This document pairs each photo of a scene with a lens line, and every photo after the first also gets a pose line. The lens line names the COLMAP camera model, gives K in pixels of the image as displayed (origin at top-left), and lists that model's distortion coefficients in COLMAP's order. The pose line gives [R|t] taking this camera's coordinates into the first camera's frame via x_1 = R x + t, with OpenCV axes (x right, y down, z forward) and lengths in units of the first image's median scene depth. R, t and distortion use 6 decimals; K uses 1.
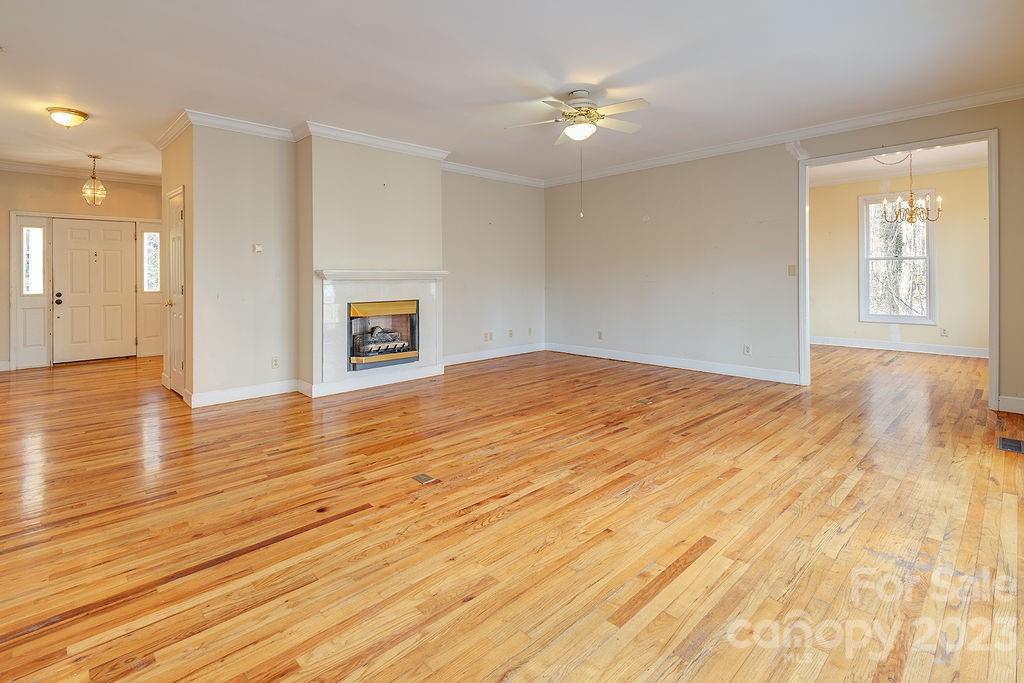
lens RADIAL K [[490.8, 0, 521.2], [0, 490.8, 274.6], [0, 0, 1]] dist [0.012734, -0.001568]
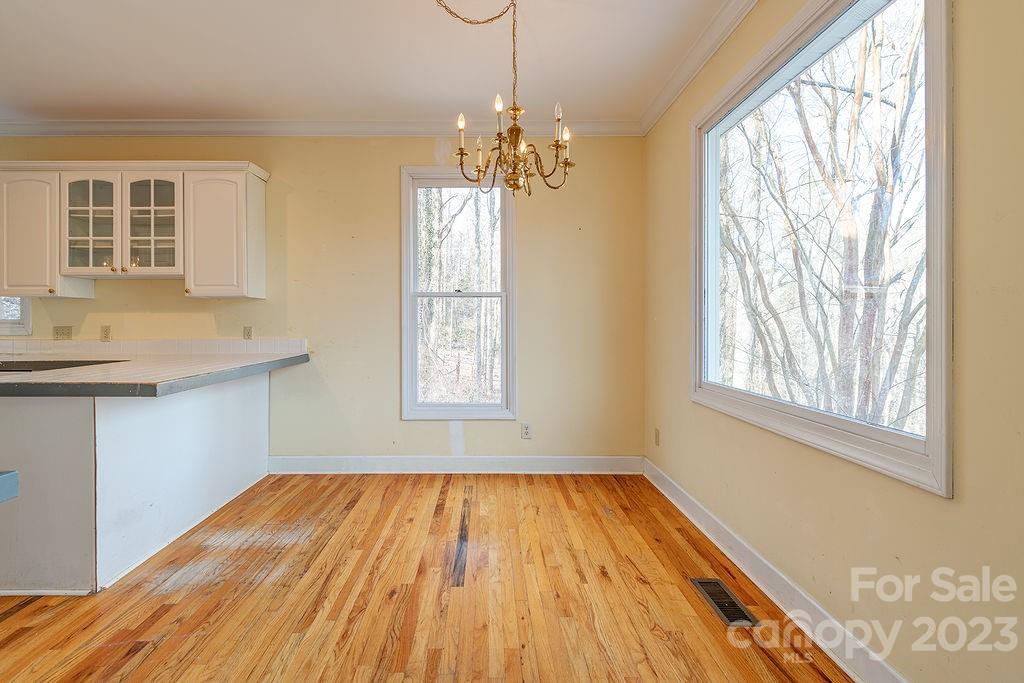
lens RADIAL K [[490.8, 0, 506.8], [0, 490.8, 342.5], [0, 0, 1]] dist [0.012734, -0.001568]
pose [[0.695421, 0.005429, 0.718582, 0.593584], [-0.002174, 0.999983, -0.005452, 0.024966], [-0.718599, 0.002229, 0.695421, 0.850673]]
